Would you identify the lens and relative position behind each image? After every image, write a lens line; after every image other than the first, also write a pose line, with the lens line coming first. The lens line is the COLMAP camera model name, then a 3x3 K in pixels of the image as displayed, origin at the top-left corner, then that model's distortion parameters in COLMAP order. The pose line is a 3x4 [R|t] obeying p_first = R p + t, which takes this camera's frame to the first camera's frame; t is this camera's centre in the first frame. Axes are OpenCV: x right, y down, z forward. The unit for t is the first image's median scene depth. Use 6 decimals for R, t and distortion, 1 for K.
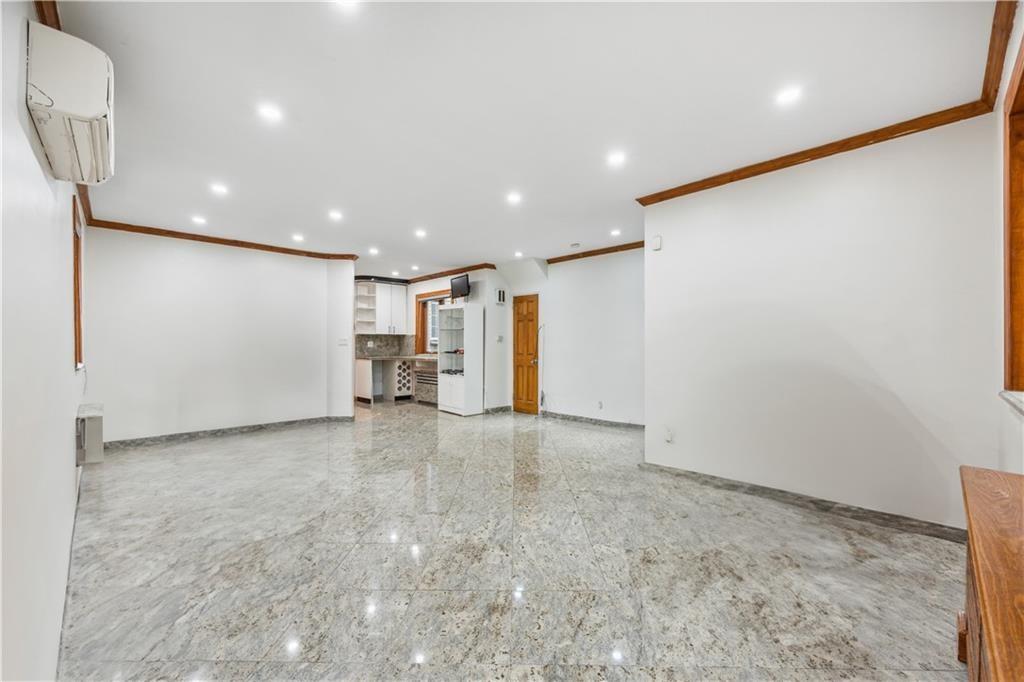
lens RADIAL K [[420.5, 0, 512.0], [0, 420.5, 341.0], [0, 0, 1]] dist [-0.000232, -0.000084]
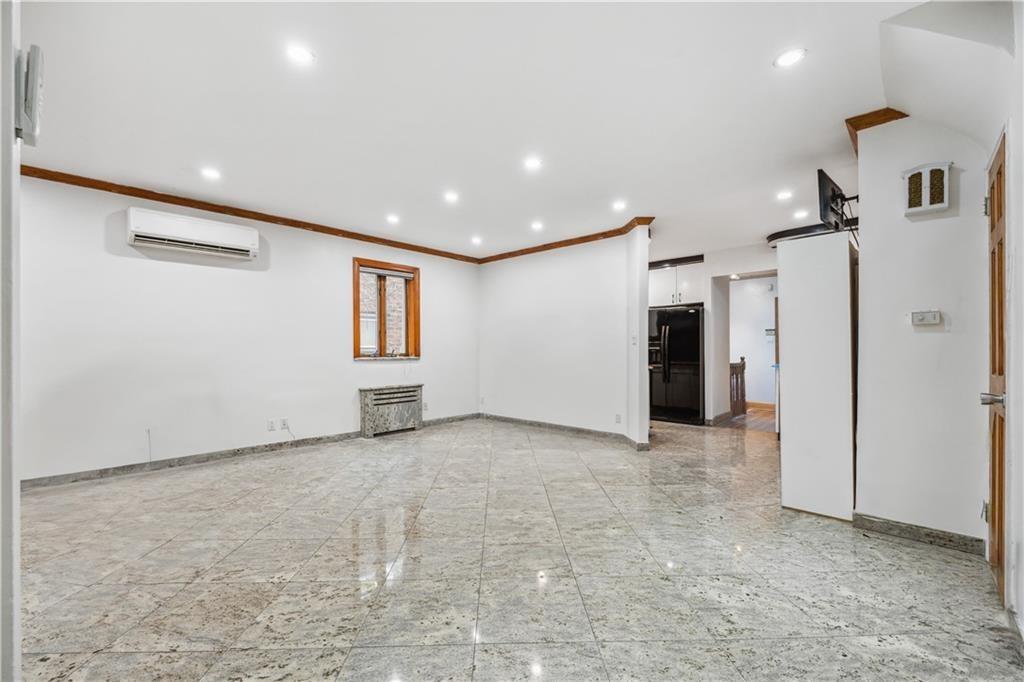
lens RADIAL K [[420.5, 0, 512.0], [0, 420.5, 341.0], [0, 0, 1]] dist [-0.000232, -0.000084]
pose [[0.037873, -0.018324, -0.999115, 0.424331], [0.009464, 0.999794, -0.017978, 0.020896], [0.999238, -0.008775, 0.038039, 0.985025]]
